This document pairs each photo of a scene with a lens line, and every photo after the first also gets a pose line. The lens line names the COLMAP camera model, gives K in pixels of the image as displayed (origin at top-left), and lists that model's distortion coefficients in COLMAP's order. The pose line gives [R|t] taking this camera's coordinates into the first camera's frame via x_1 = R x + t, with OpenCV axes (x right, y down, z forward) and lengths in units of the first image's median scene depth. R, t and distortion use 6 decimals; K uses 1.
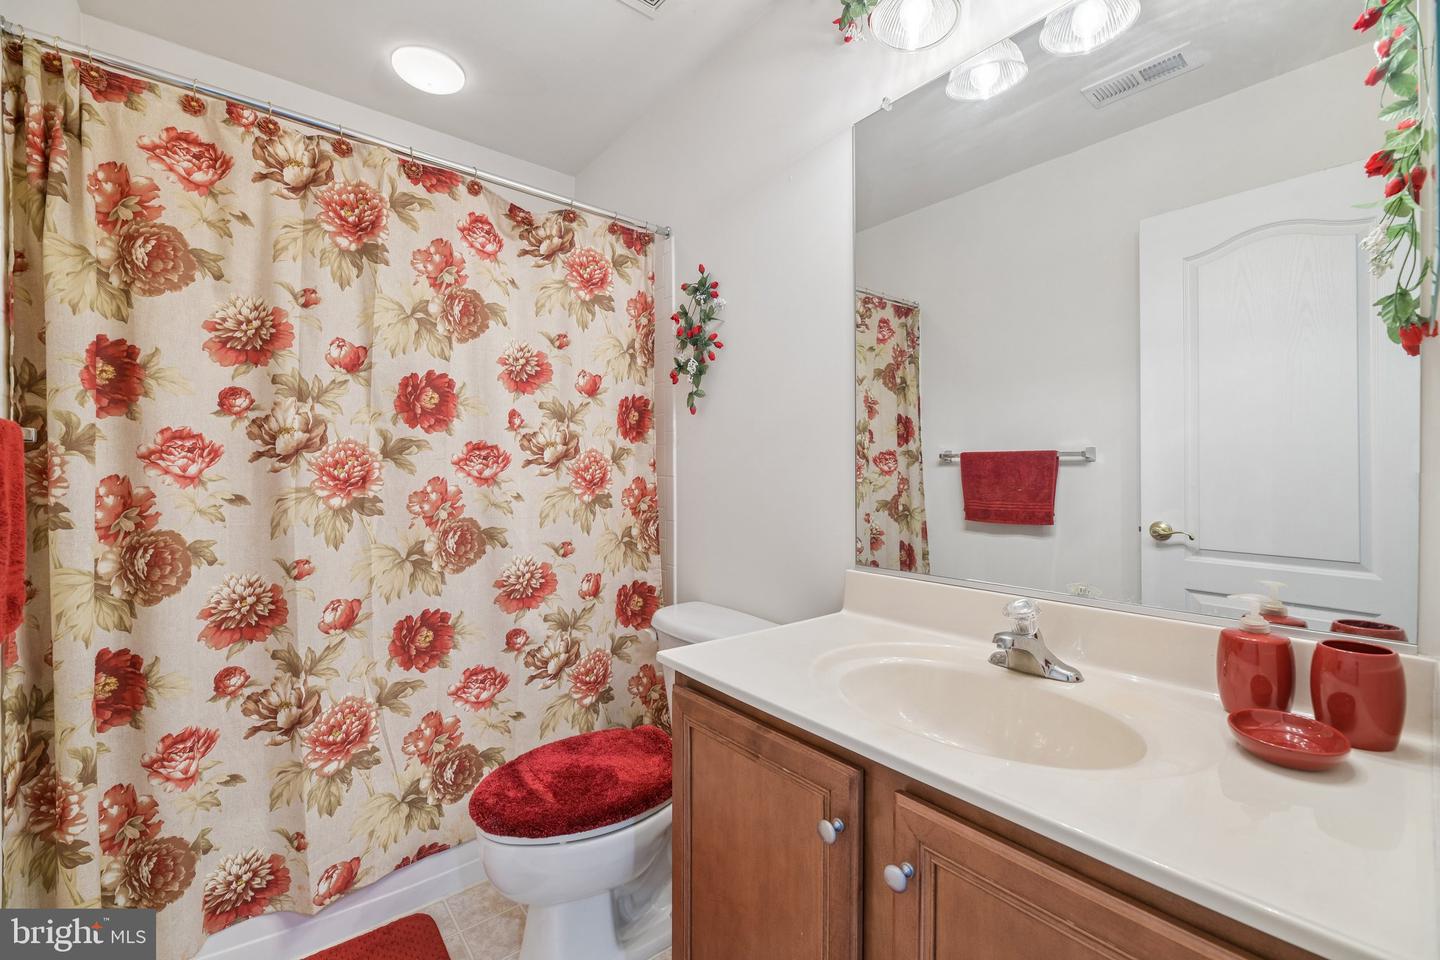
lens RADIAL K [[589.0, 0, 716.9], [0, 589.0, 478.9], [0, 0, 1]] dist [-0.001163, -0.003421]
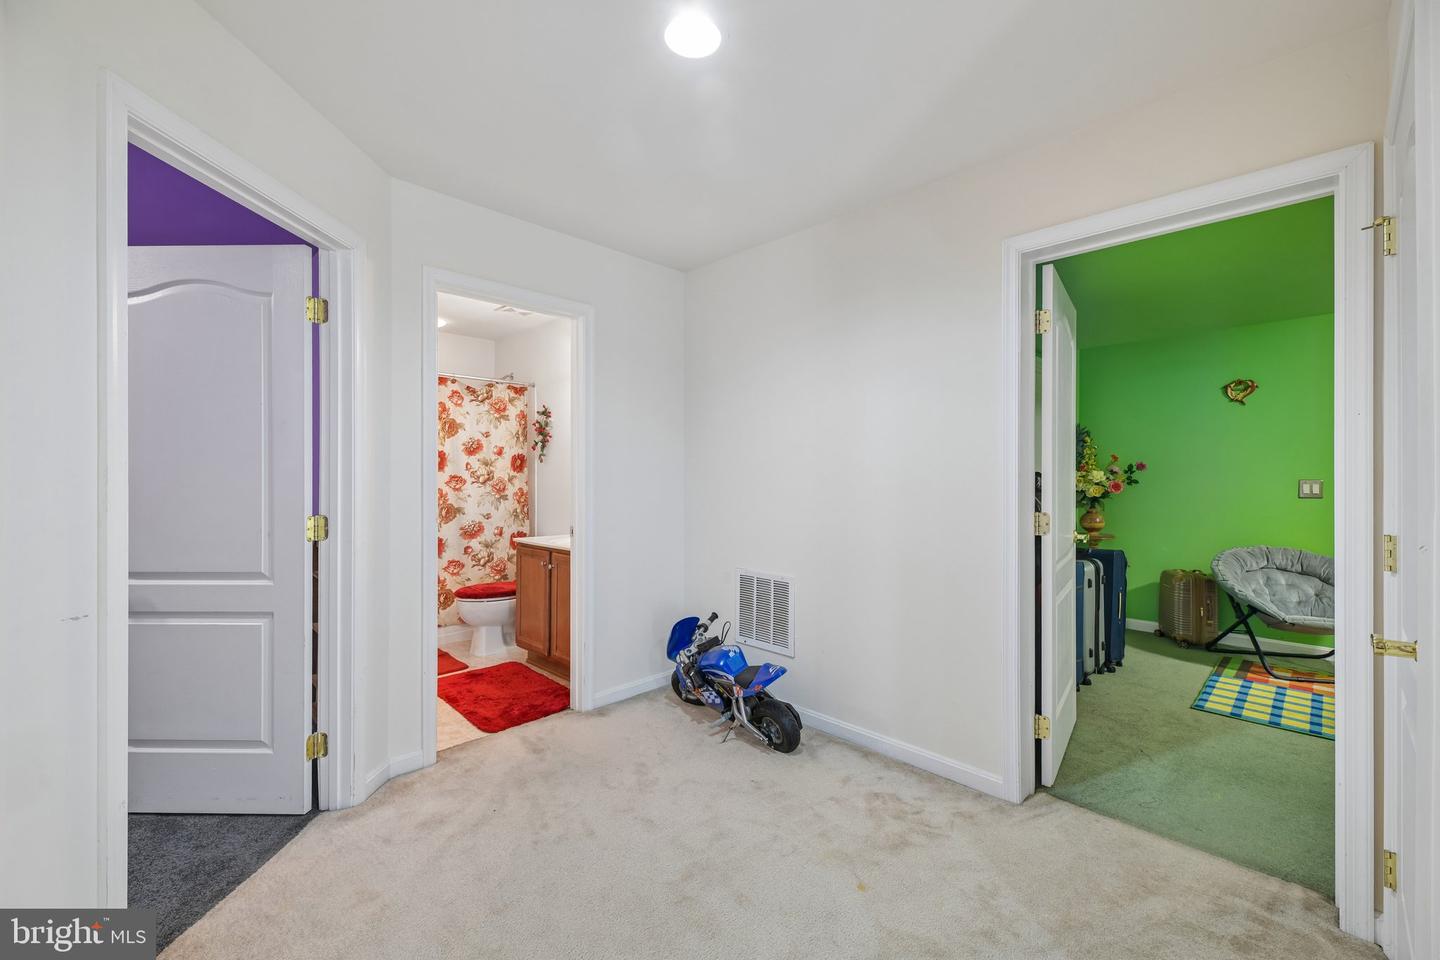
lens RADIAL K [[589.0, 0, 716.3], [0, 589.0, 474.7], [0, 0, 1]] dist [-0.001163, -0.003421]
pose [[0.994722, 0.004742, 0.102499, 0.457114], [-0.003782, 0.999947, -0.009558, -0.039562], [-0.102539, 0.009120, 0.994687, -1.614648]]
